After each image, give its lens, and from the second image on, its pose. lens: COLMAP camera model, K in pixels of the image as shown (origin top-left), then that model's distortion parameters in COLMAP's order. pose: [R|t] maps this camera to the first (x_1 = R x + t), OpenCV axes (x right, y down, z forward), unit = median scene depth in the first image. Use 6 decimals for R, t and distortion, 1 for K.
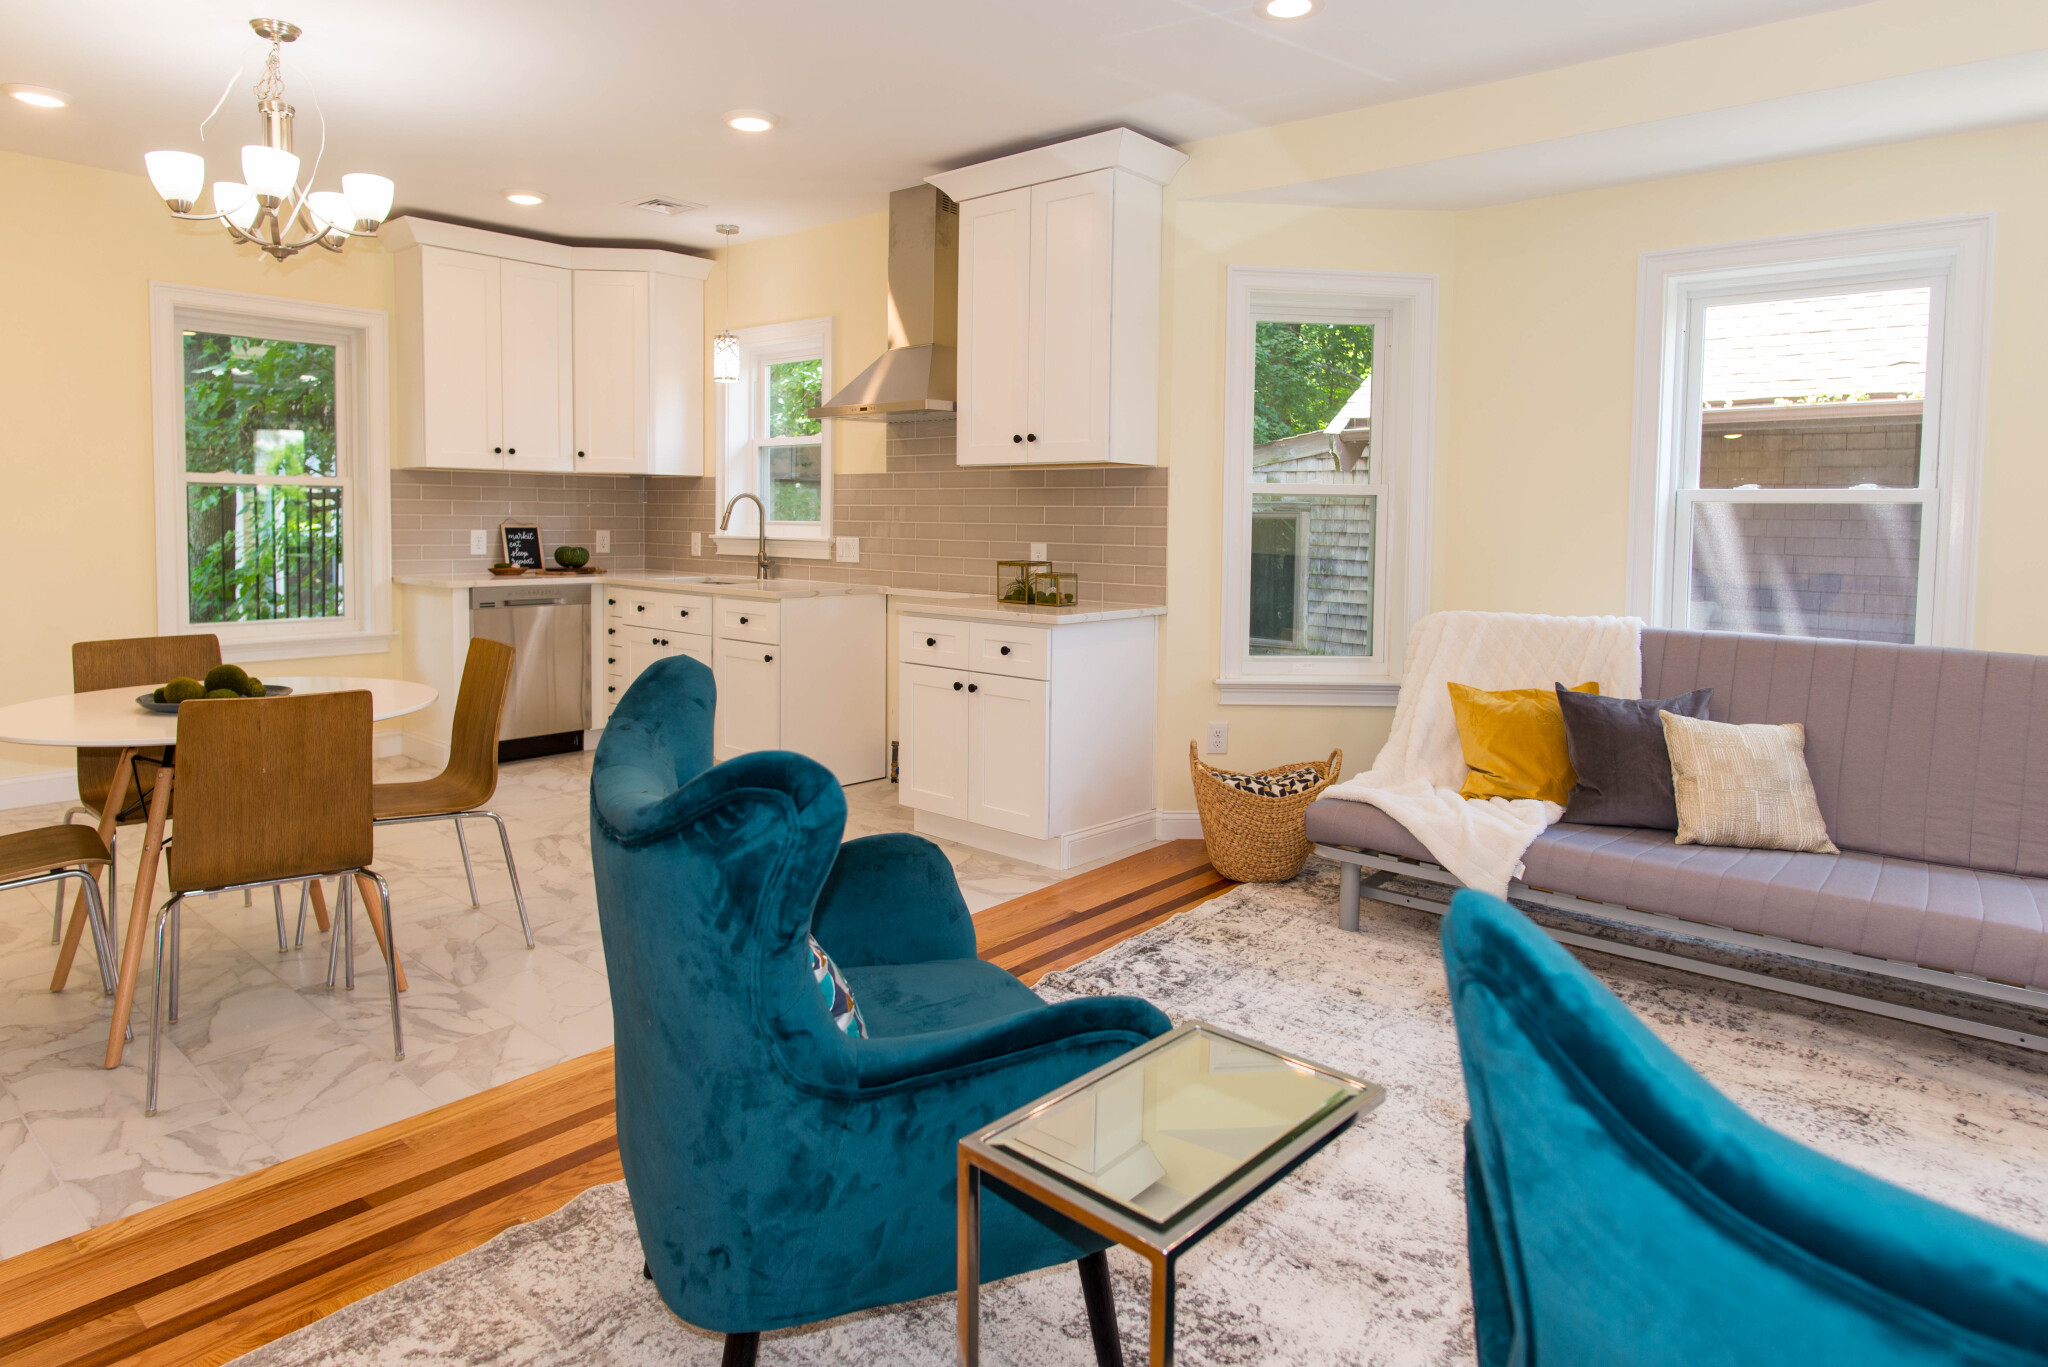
lens RADIAL K [[1209.5, 0, 1018.0], [0, 1209.5, 575.3], [0, 0, 1]] dist [0.004066, -0.001390]
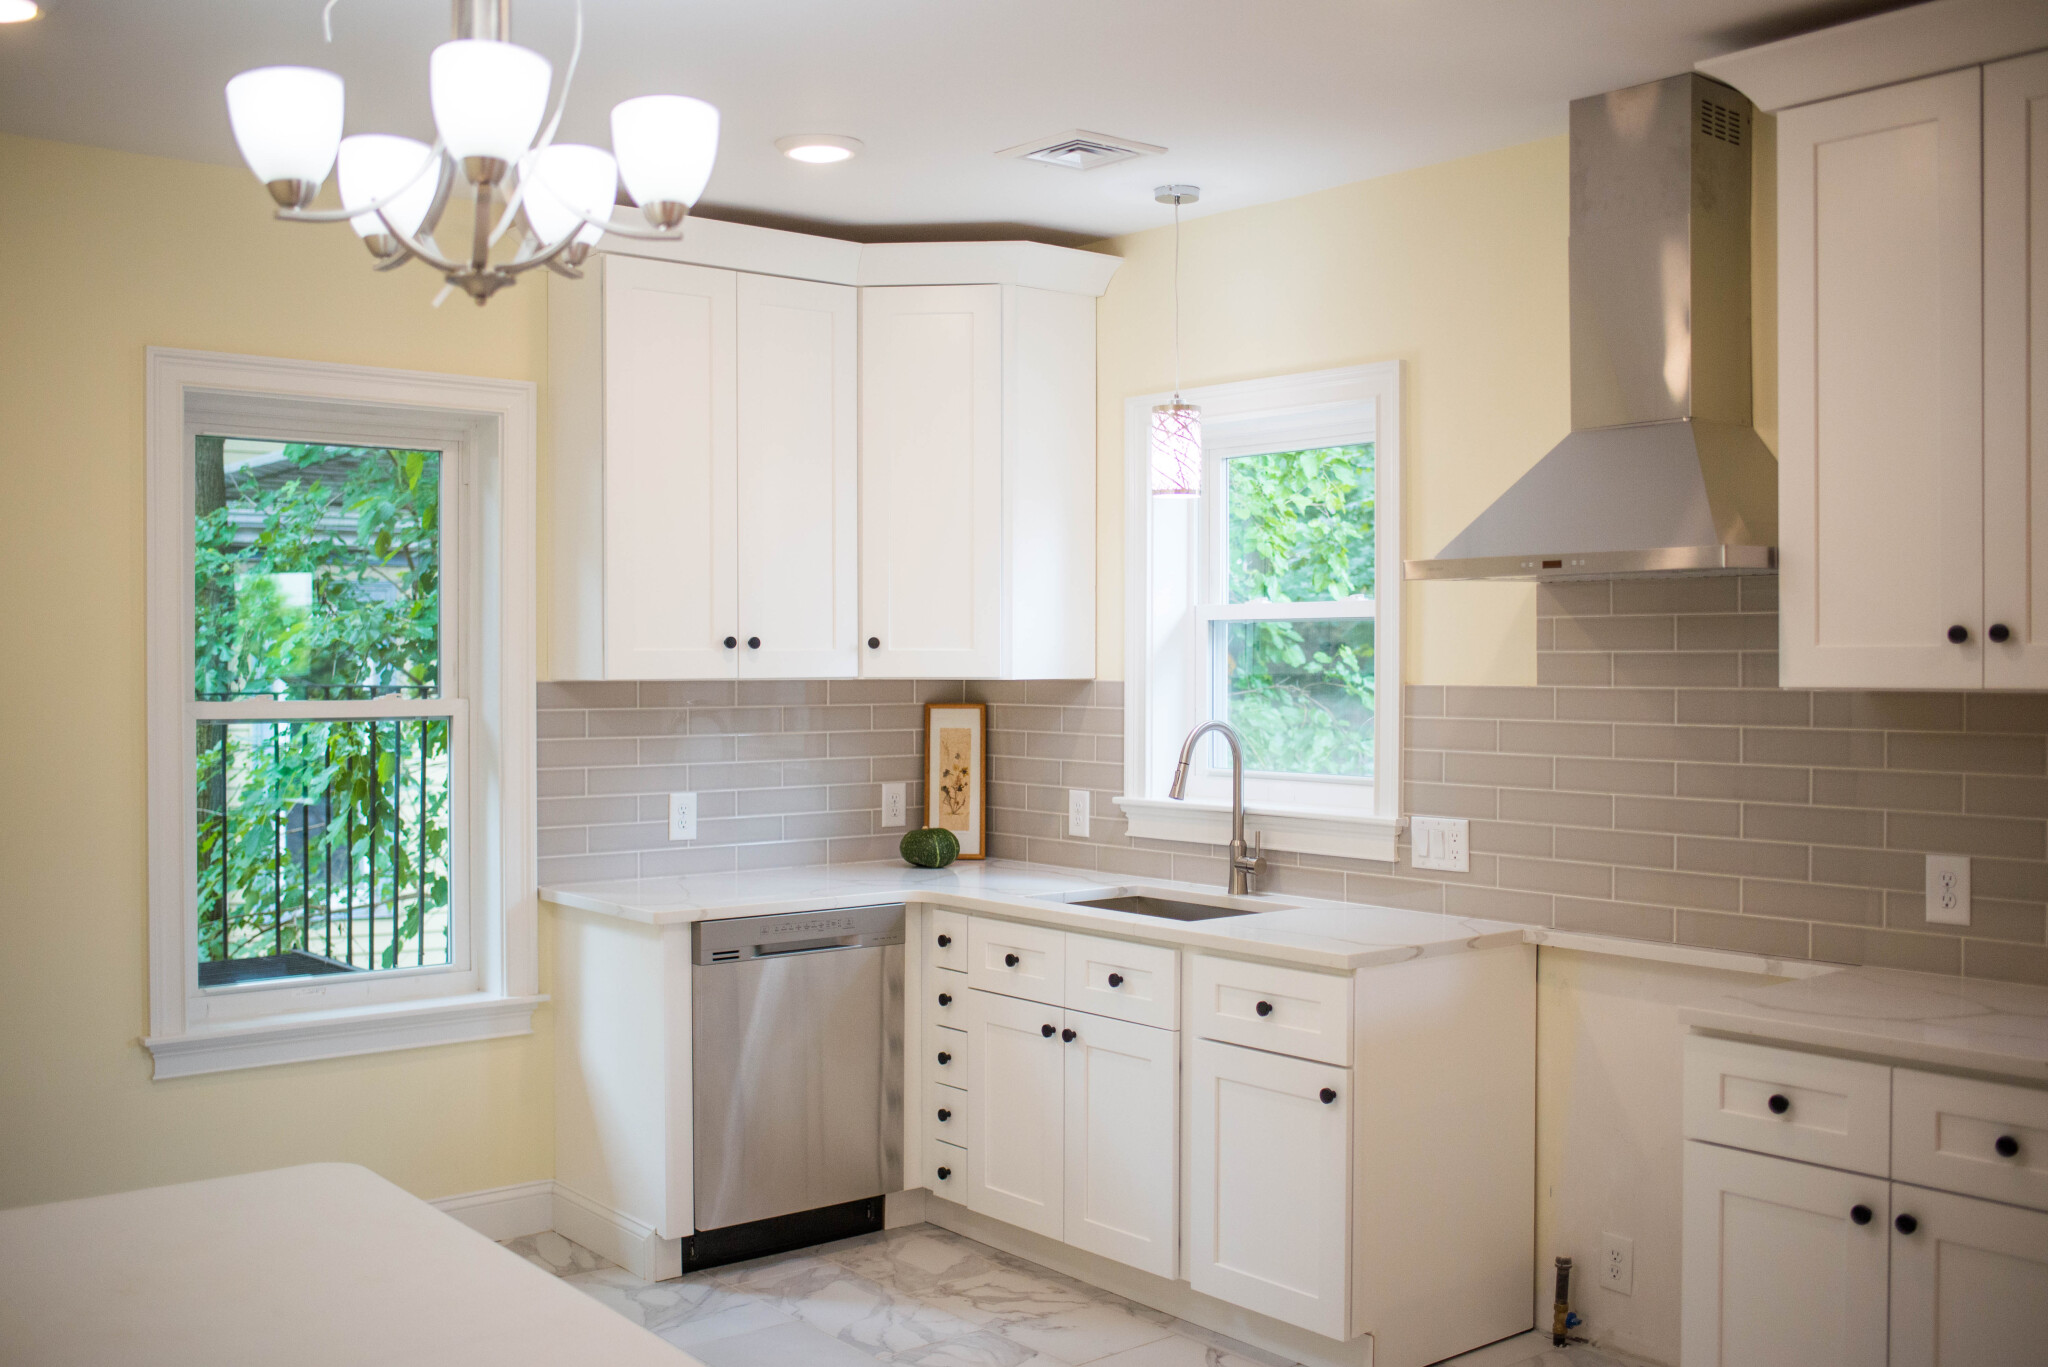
lens RADIAL K [[2027.9, 0, 1023.6], [0, 2027.9, 679.6], [0, 0, 1]] dist [-0.038054, 0.000000]
pose [[0.986270, -0.008848, -0.164902, -0.169985], [0.001978, 0.999125, -0.041779, -0.052613], [0.165127, 0.040880, 0.985425, 0.179116]]
